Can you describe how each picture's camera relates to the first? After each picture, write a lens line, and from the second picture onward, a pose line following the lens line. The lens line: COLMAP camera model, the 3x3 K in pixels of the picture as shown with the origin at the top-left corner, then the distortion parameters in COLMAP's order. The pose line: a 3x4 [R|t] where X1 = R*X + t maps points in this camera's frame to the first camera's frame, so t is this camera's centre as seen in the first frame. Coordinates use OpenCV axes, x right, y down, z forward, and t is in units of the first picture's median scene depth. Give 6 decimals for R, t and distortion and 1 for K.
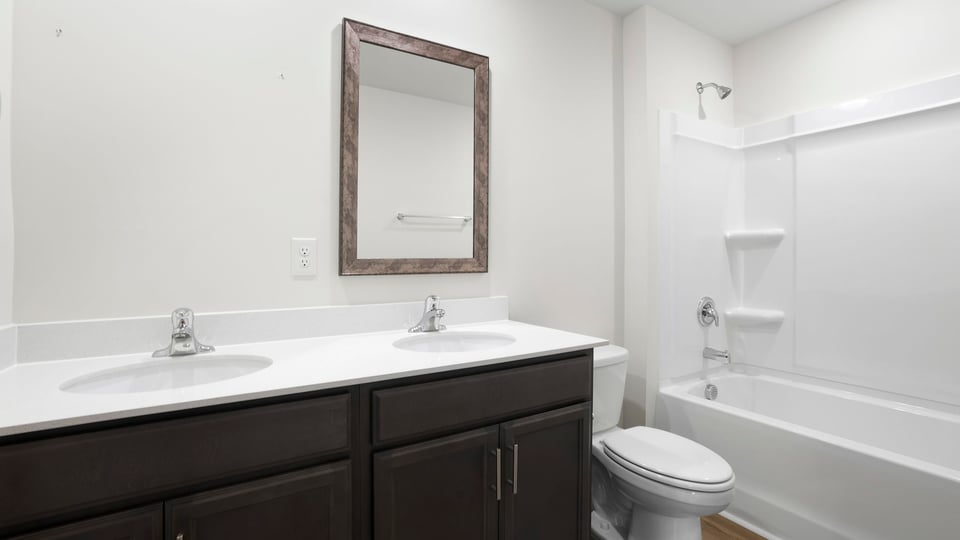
lens RADIAL K [[411.2, 0, 480.2], [0, 411.2, 274.9], [0, 0, 1]] dist [-0.048960, 0.000133]
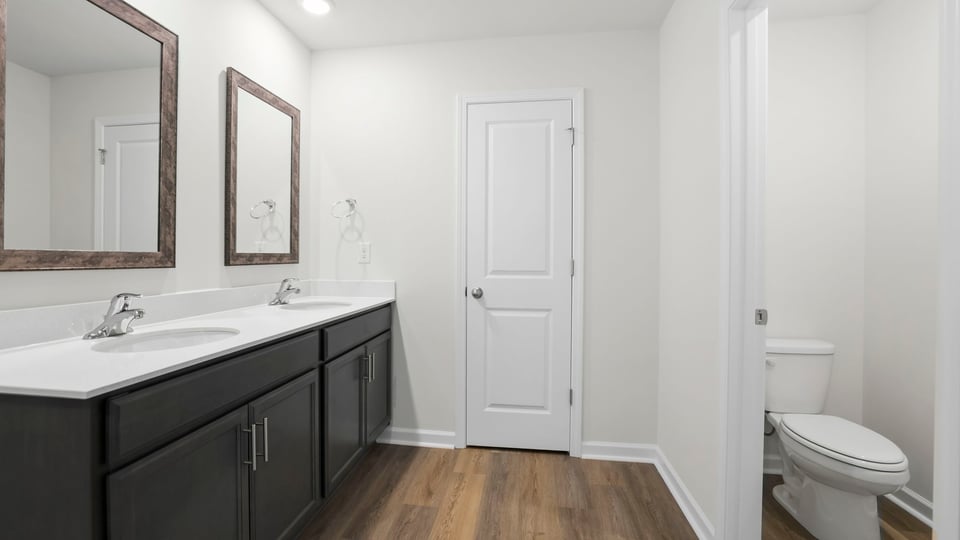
lens RADIAL K [[430.5, 0, 479.9], [0, 430.5, 264.8], [0, 0, 1]] dist [0.001599, 0.000793]
pose [[0.671534, -0.005575, 0.740953, -0.390382], [0.016868, 0.999828, -0.007765, 0.011179], [-0.740782, 0.017713, 0.671512, -0.247285]]
